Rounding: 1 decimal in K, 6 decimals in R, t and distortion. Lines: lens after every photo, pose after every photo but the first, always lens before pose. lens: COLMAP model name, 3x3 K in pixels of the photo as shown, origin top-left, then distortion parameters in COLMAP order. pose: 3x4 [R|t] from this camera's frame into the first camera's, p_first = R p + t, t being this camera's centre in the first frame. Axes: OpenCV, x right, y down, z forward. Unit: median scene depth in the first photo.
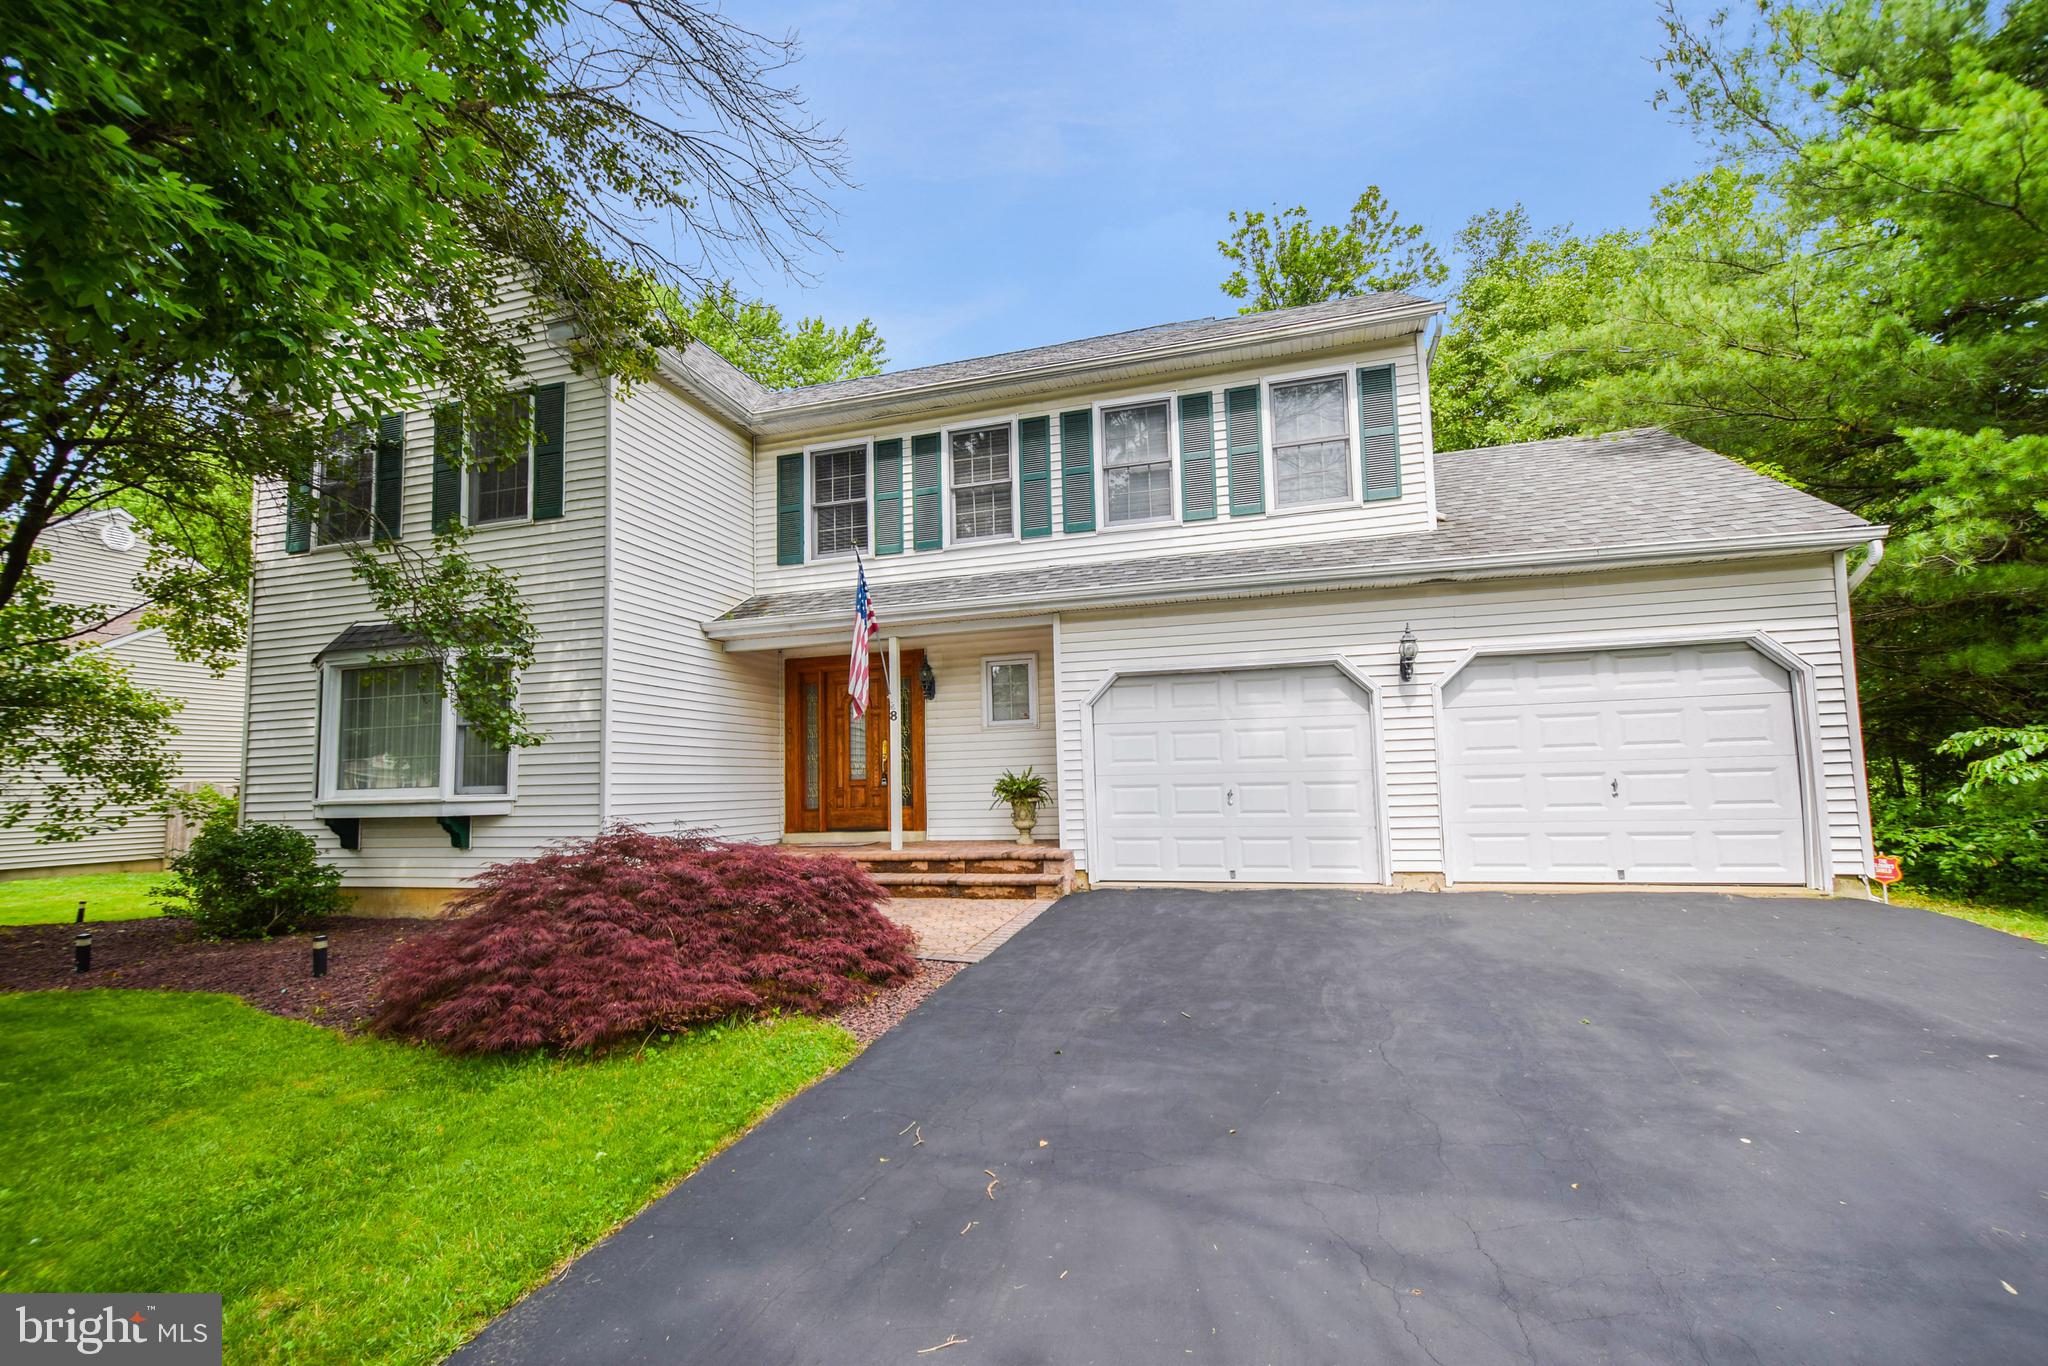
lens RADIAL K [[889.1, 0, 1024.9], [0, 889.1, 711.3], [0, 0, 1]] dist [0.019897, -0.014800]
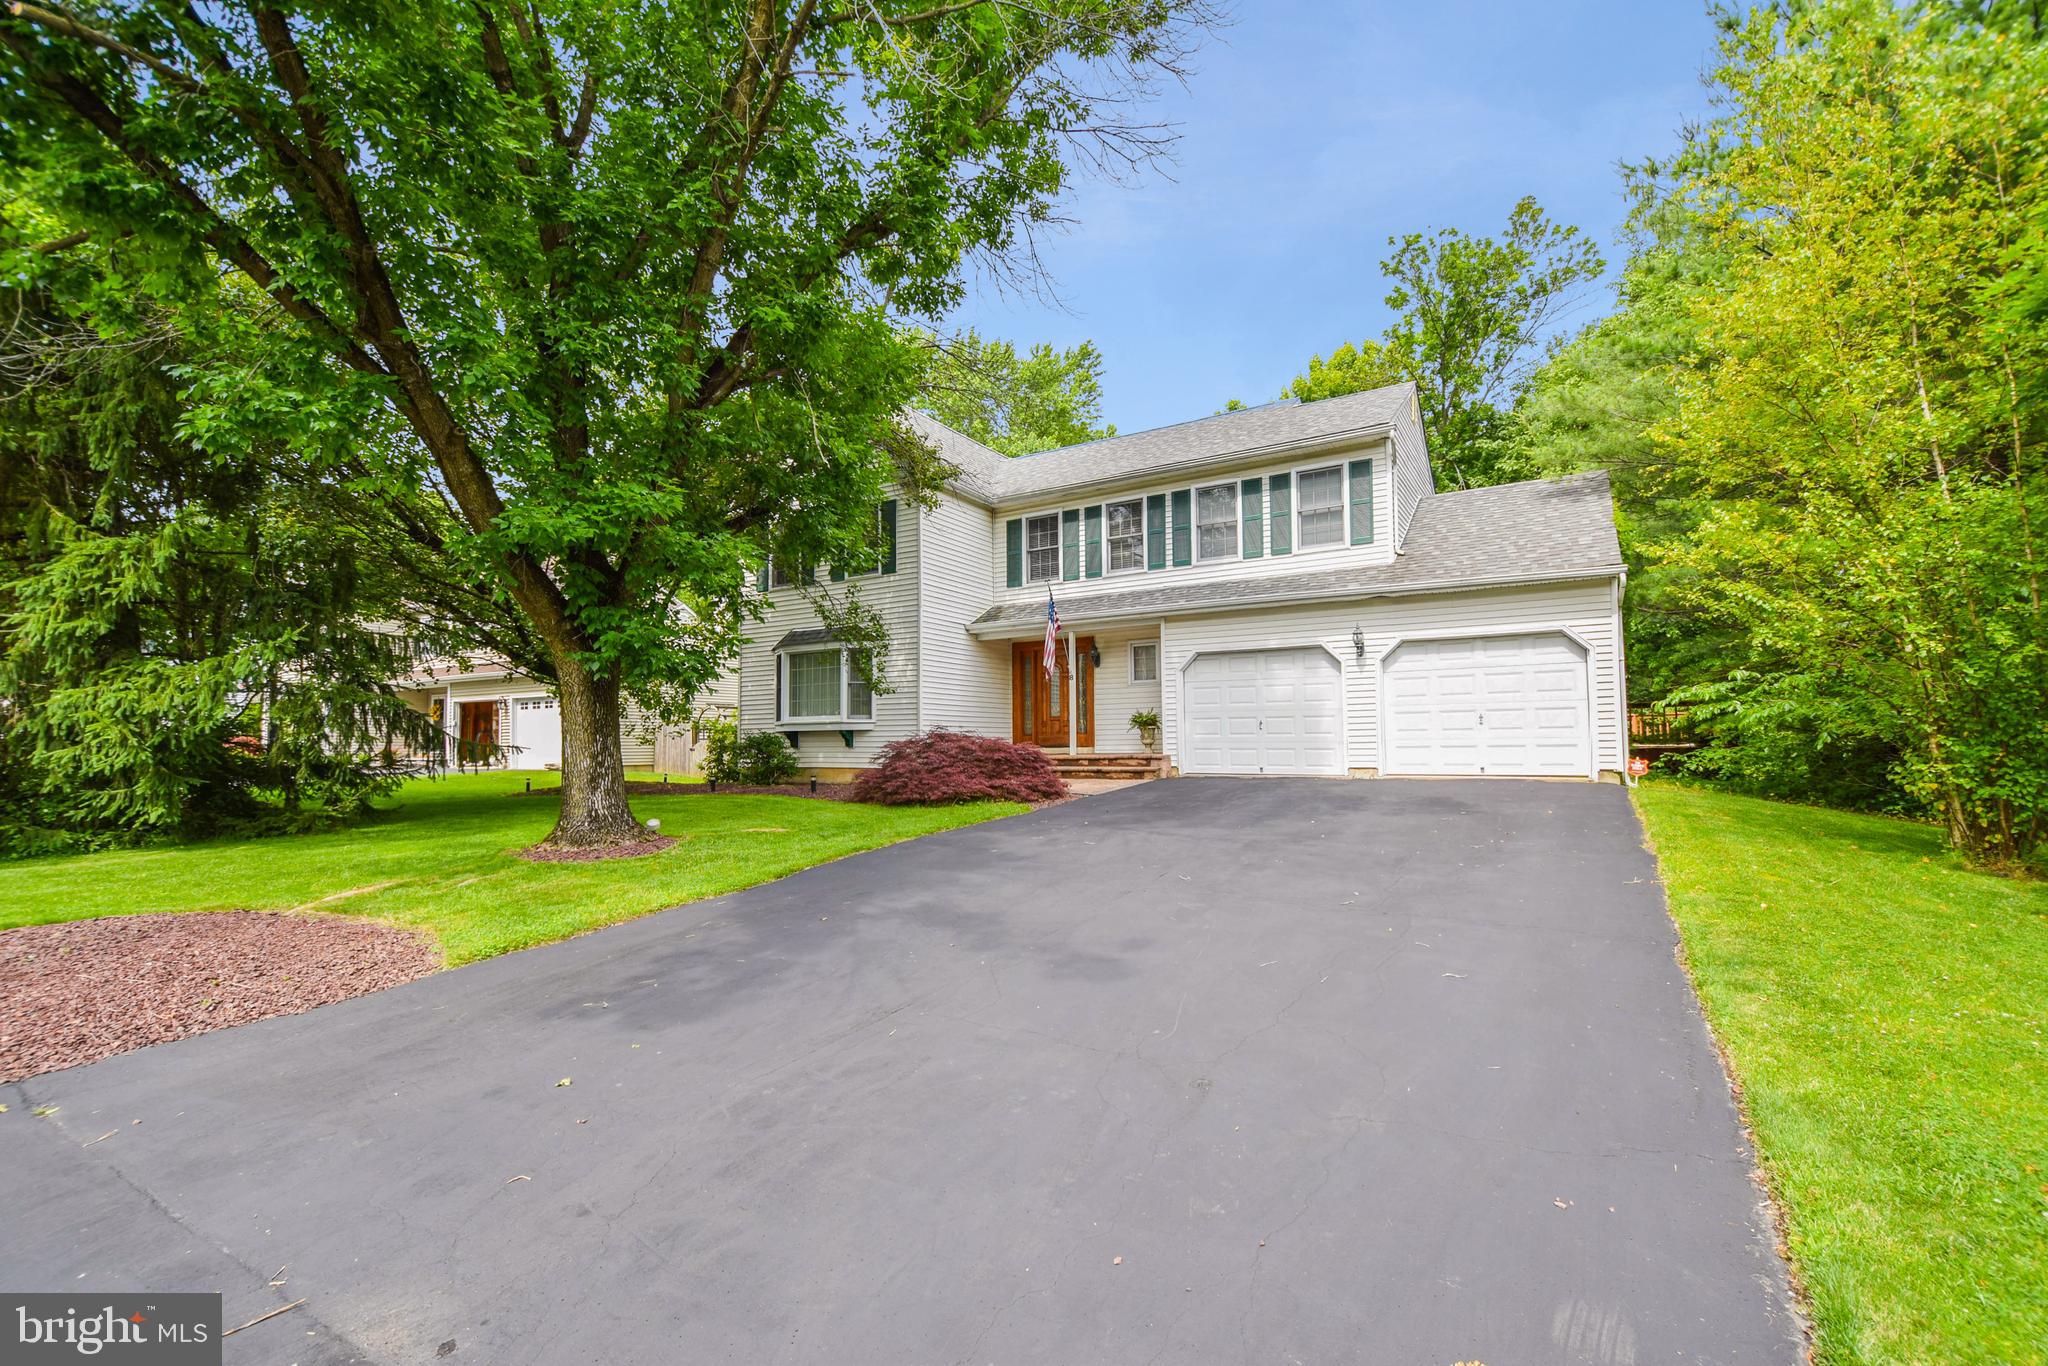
lens RADIAL K [[889.1, 0, 1024.9], [0, 889.1, 711.3], [0, 0, 1]] dist [0.019897, -0.014800]
pose [[0.965304, 0.006921, -0.261038, 0.218890], [0.005055, 0.998966, 0.045181, -0.008008], [0.261080, -0.044933, 0.964271, -0.696656]]
